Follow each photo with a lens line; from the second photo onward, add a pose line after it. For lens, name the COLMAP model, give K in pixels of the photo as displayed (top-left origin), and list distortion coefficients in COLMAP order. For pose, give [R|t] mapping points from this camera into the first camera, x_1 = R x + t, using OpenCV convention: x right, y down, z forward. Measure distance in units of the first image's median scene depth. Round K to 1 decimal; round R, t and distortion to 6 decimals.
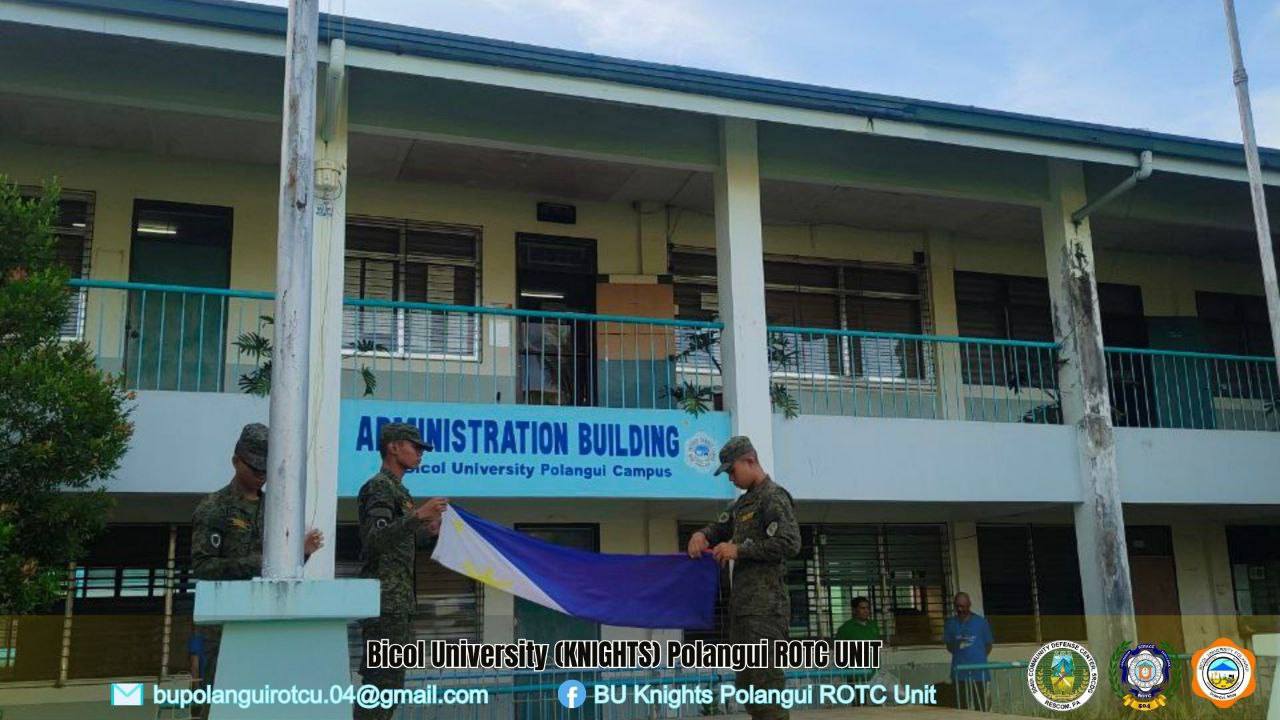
lens RADIAL K [[1190.5, 0, 654.5], [0, 1190.5, 393.1], [0, 0, 1]] dist [0.095779, -0.152290]
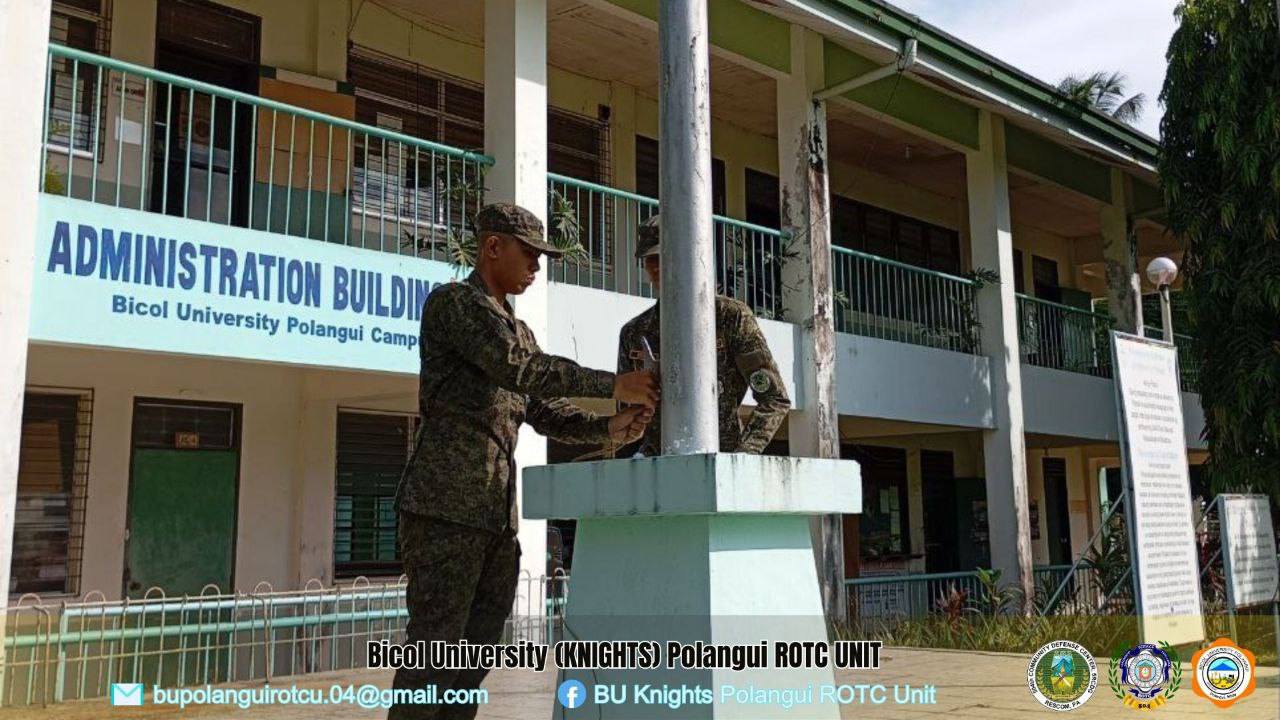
lens RADIAL K [[1446.6, 0, 665.7], [0, 1446.6, 272.6], [0, 0, 1]] dist [0.033194, 0.000000]
pose [[0.866872, 0.104562, 0.487442, -0.295554], [-0.104814, 0.994129, -0.026849, 0.029266], [-0.487388, -0.027816, 0.872742, 0.111866]]
